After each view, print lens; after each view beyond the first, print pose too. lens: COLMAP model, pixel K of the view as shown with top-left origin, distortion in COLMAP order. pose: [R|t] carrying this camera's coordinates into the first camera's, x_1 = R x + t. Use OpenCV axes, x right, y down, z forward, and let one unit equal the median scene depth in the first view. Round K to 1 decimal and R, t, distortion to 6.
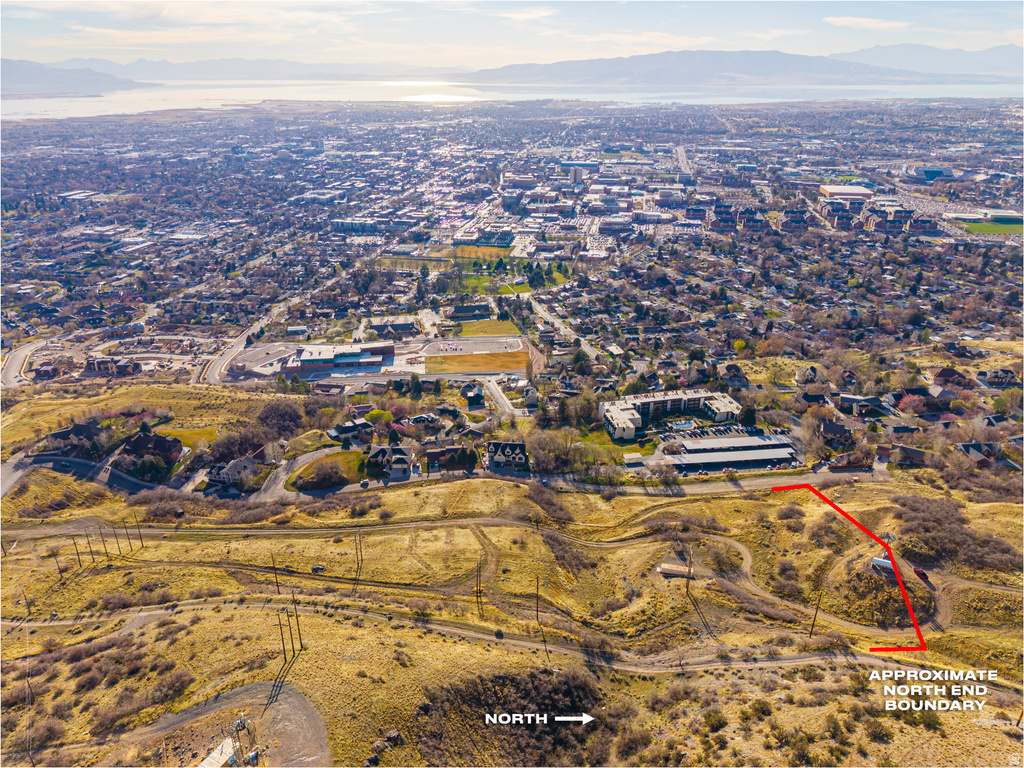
lens RADIAL K [[699.4, 0, 512.0], [0, 699.4, 384.0], [0, 0, 1]] dist [0.019704, -0.003660]
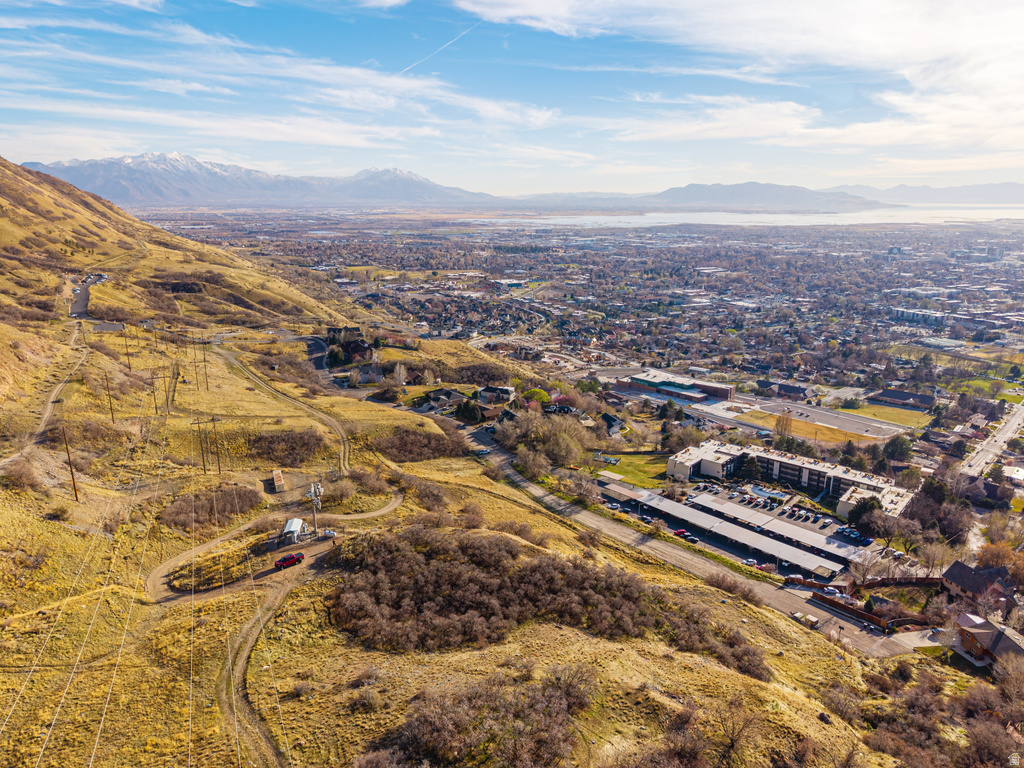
lens RADIAL K [[690.2, 0, 521.0], [0, 690.2, 388.8], [0, 0, 1]] dist [0.073931, -0.094235]
pose [[0.583417, 0.218337, -0.782274, 0.640486], [-0.335798, 0.941852, 0.012440, 0.037987], [0.739503, 0.255428, 0.622810, 0.433390]]
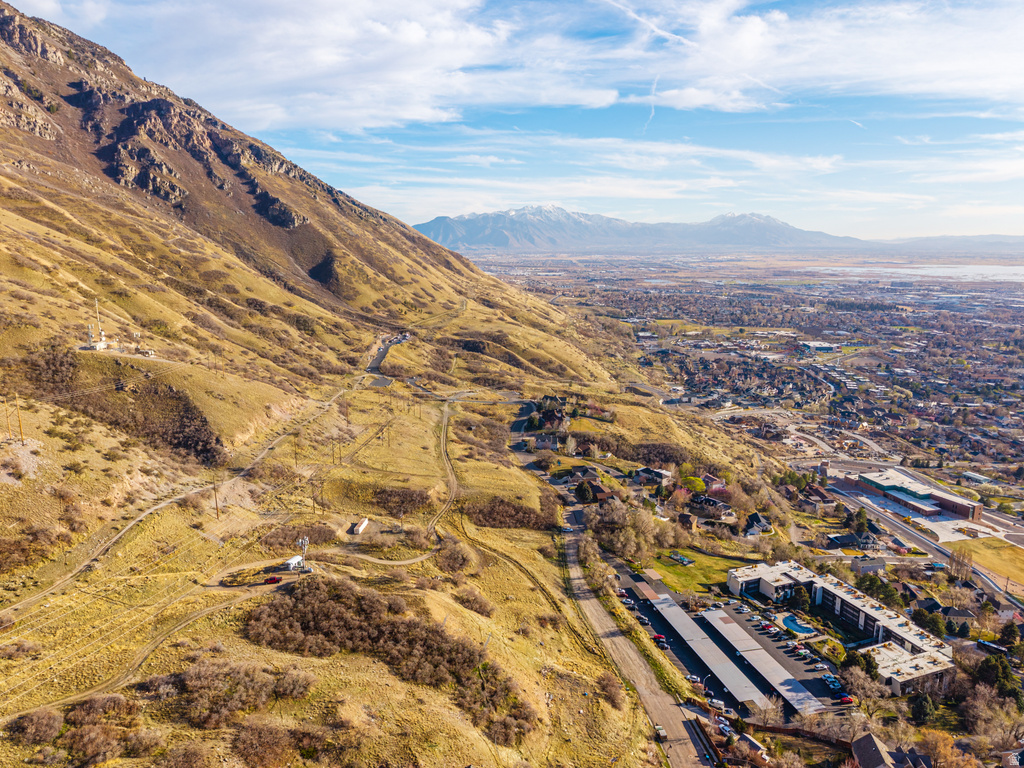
lens RADIAL K [[699.4, 0, 512.0], [0, 699.4, 384.0], [0, 0, 1]] dist [0.019704, -0.003660]
pose [[0.121912, 0.200775, -0.972022, 0.869385], [-0.405725, 0.903849, 0.135808, -0.137570], [0.905828, 0.377817, 0.191649, 0.584537]]
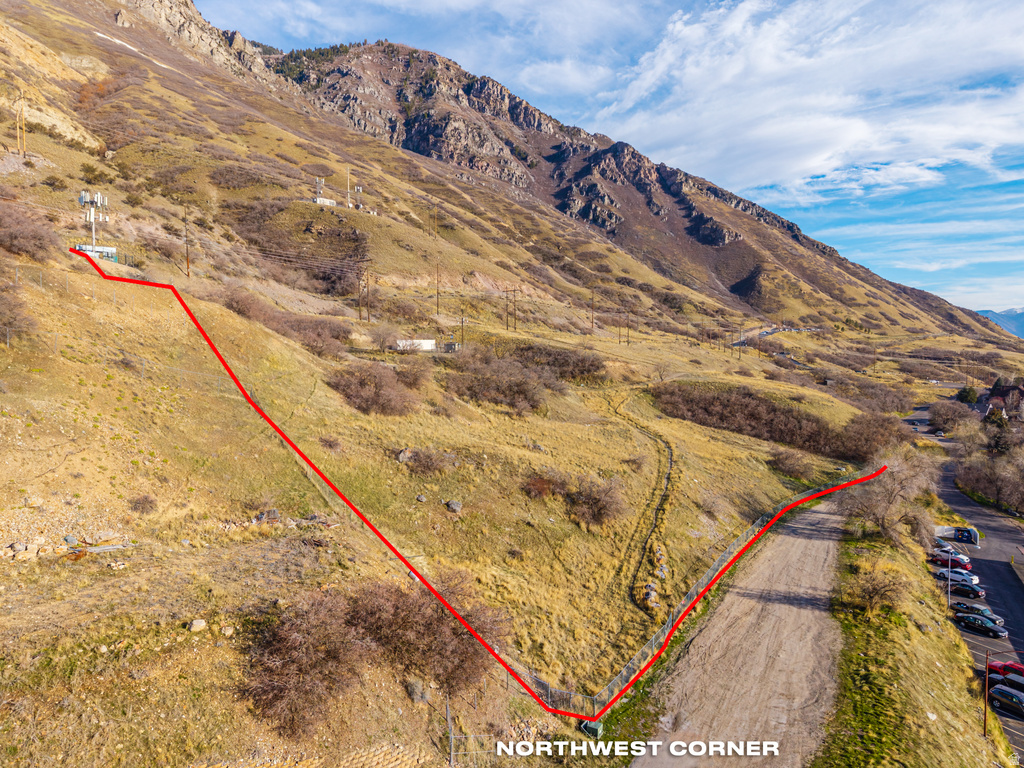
lens RADIAL K [[699.4, 0, 512.0], [0, 699.4, 384.0], [0, 0, 1]] dist [0.019704, -0.003660]
pose [[-0.541049, 0.040902, -0.839996, 0.466561], [-0.348587, 0.898068, 0.268257, 0.059857], [0.765345, 0.437951, -0.471641, 0.902189]]
